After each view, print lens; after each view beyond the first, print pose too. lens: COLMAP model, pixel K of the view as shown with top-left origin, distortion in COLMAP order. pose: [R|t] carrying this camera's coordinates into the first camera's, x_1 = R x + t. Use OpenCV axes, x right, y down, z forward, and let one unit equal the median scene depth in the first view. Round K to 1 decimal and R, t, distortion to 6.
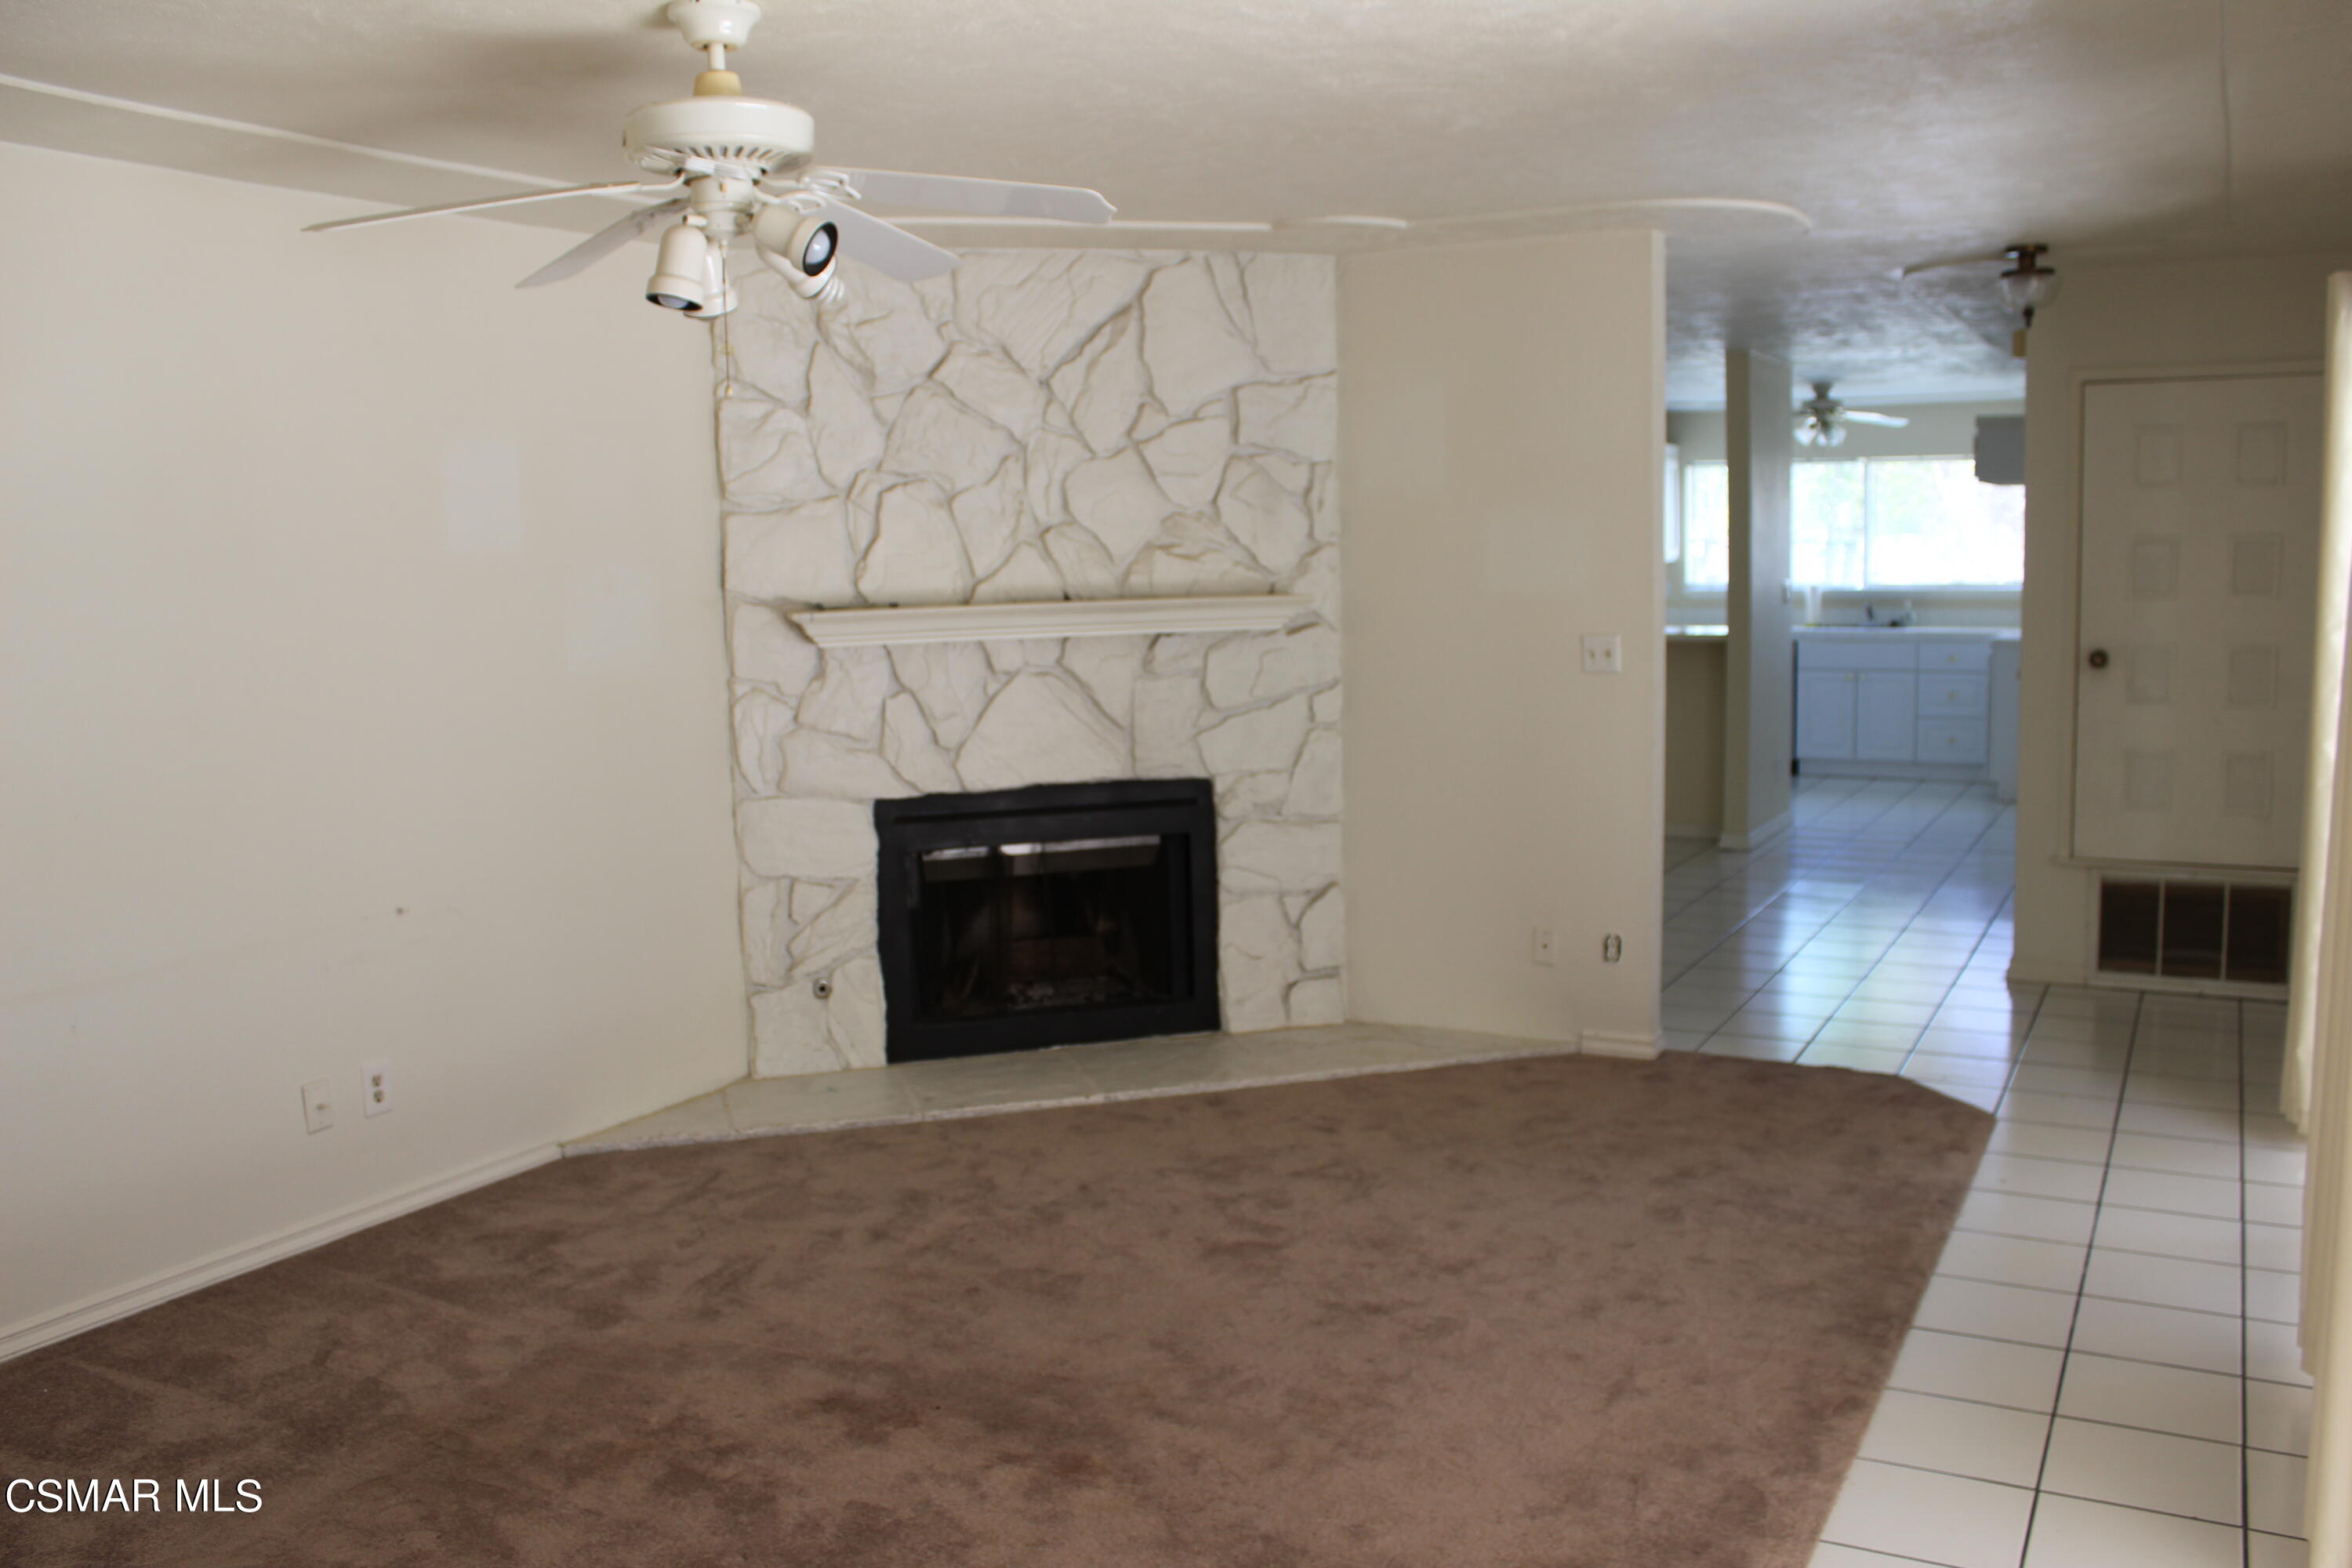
lens RADIAL K [[1963.2, 0, 1175.6], [0, 1963.2, 785.9], [0, 0, 1]] dist [-0.160139, 0.128438]
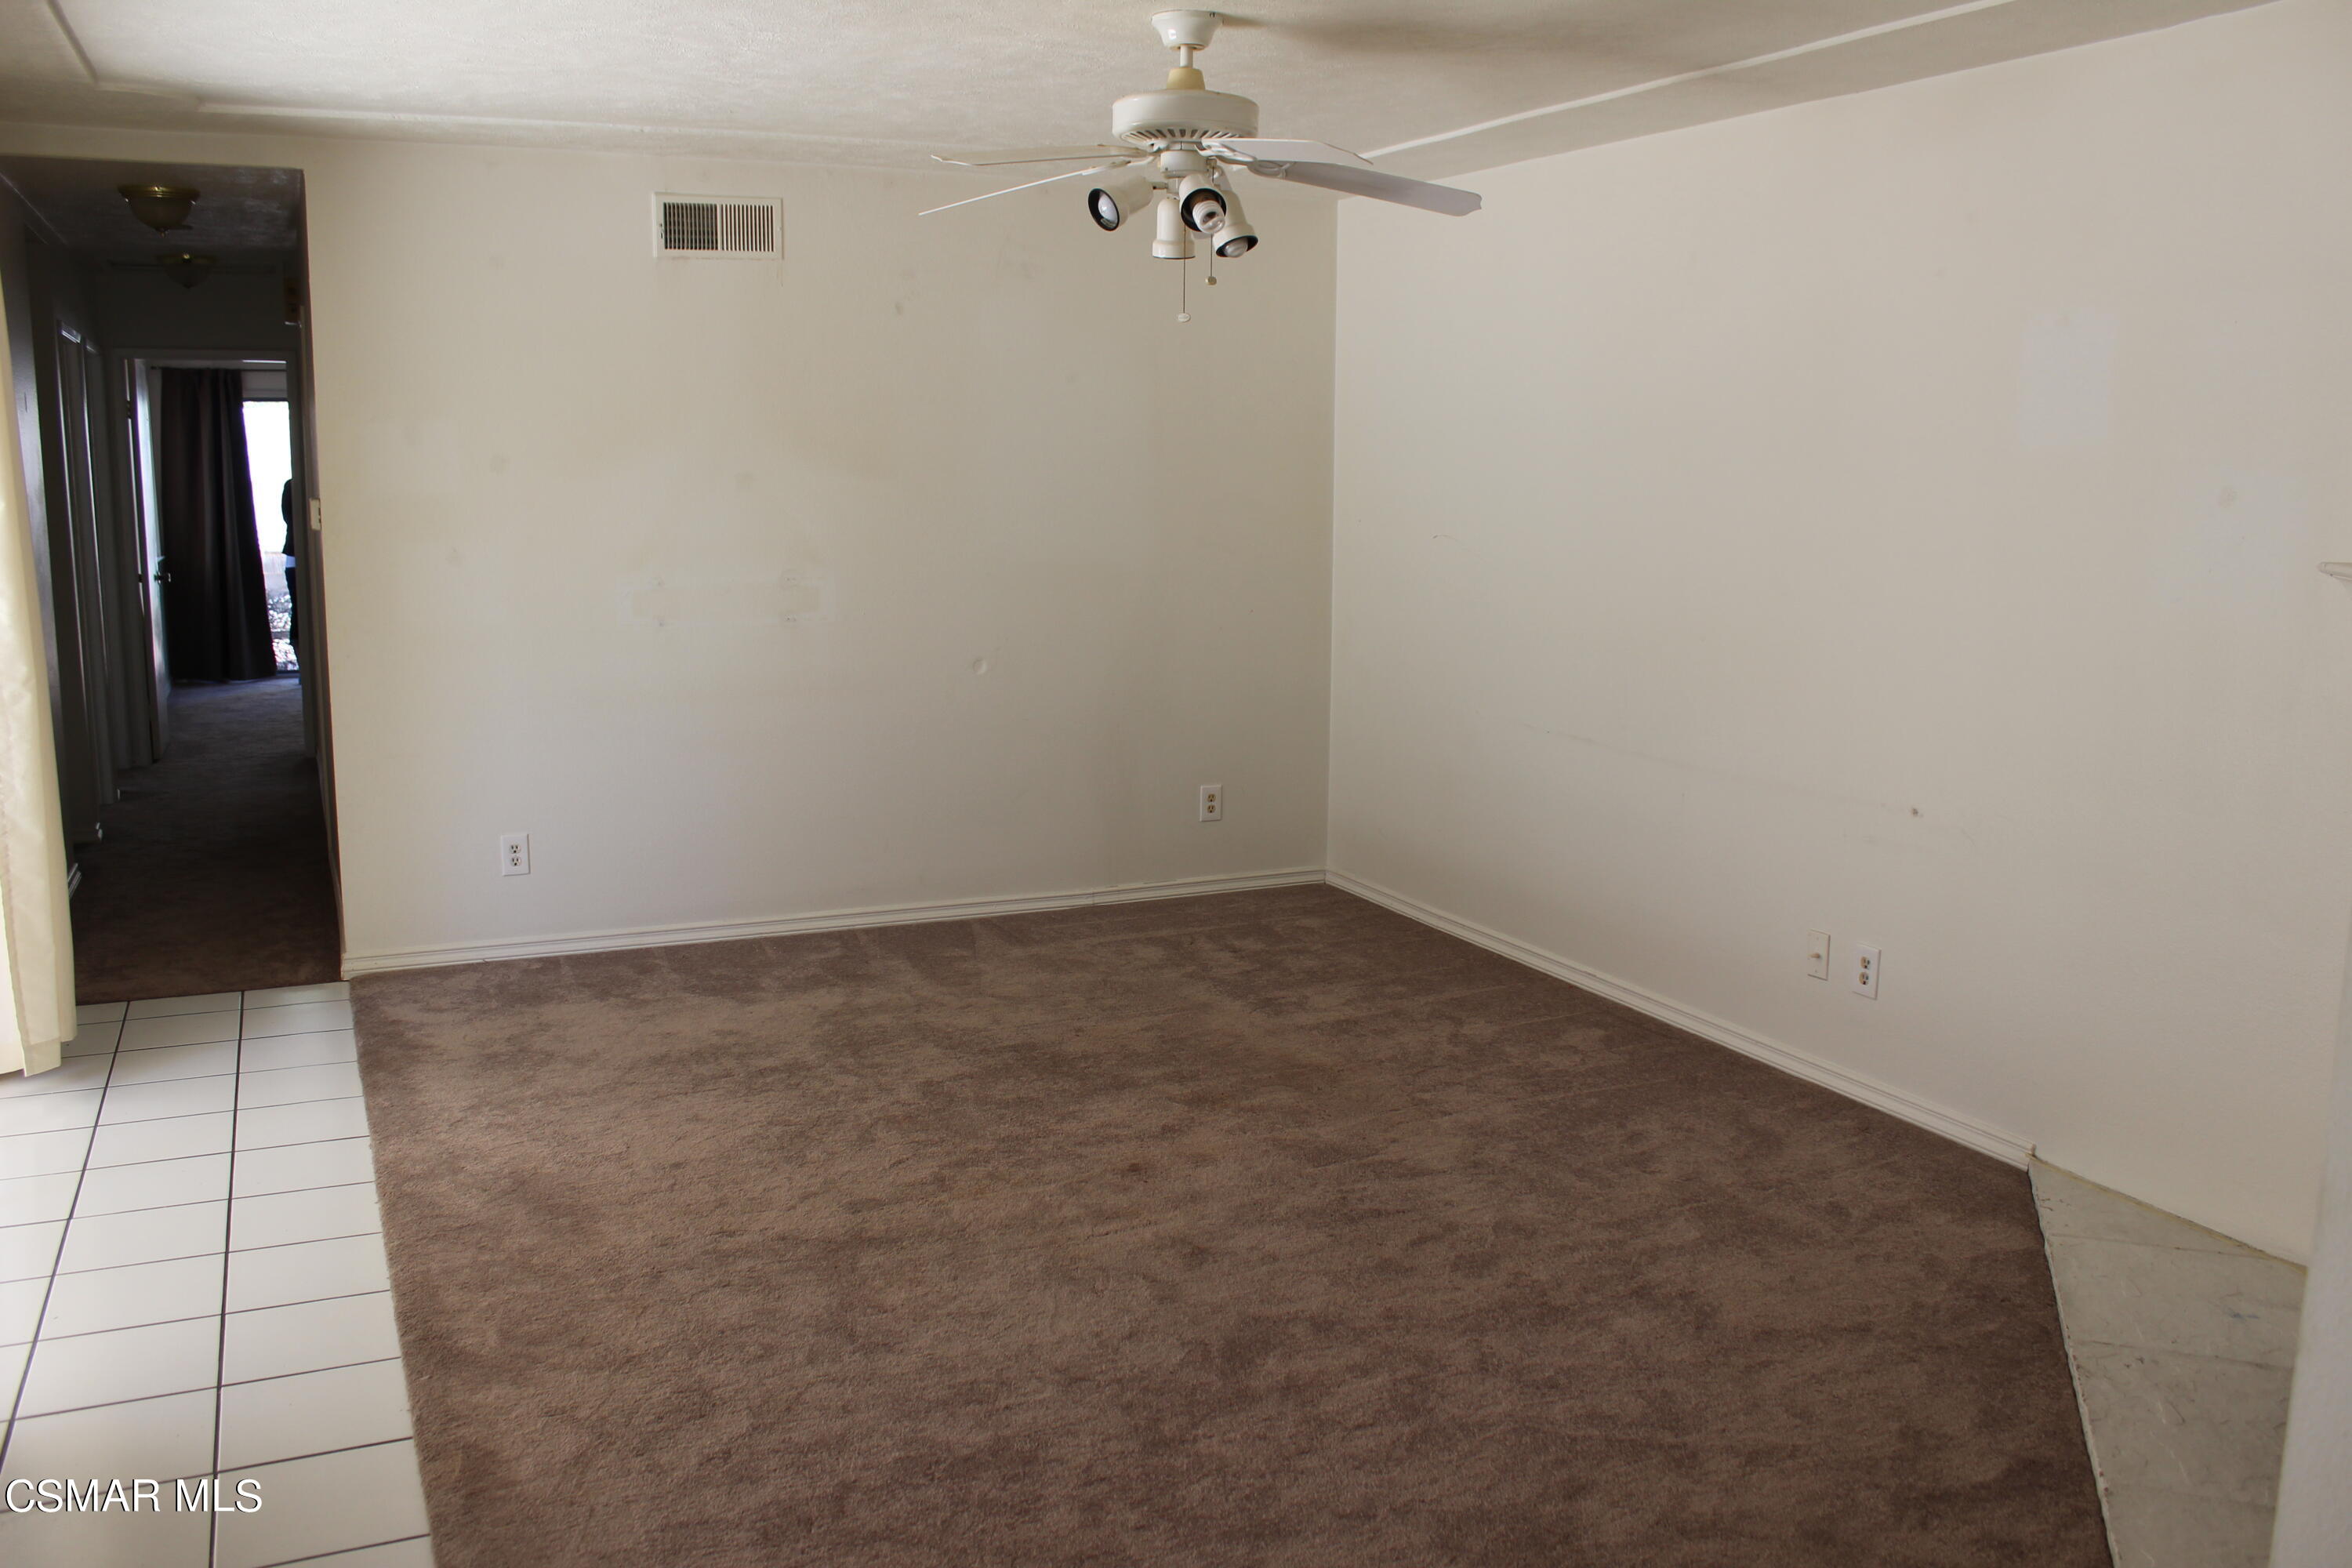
lens RADIAL K [[1963.2, 0, 1170.0], [0, 1963.2, 786.4], [0, 0, 1]] dist [-0.160139, 0.128438]
pose [[-0.606827, 0.145464, -0.781410, 0.598327], [-0.090645, 0.964032, 0.249853, -0.160360], [0.789648, 0.222448, -0.571815, 1.277835]]
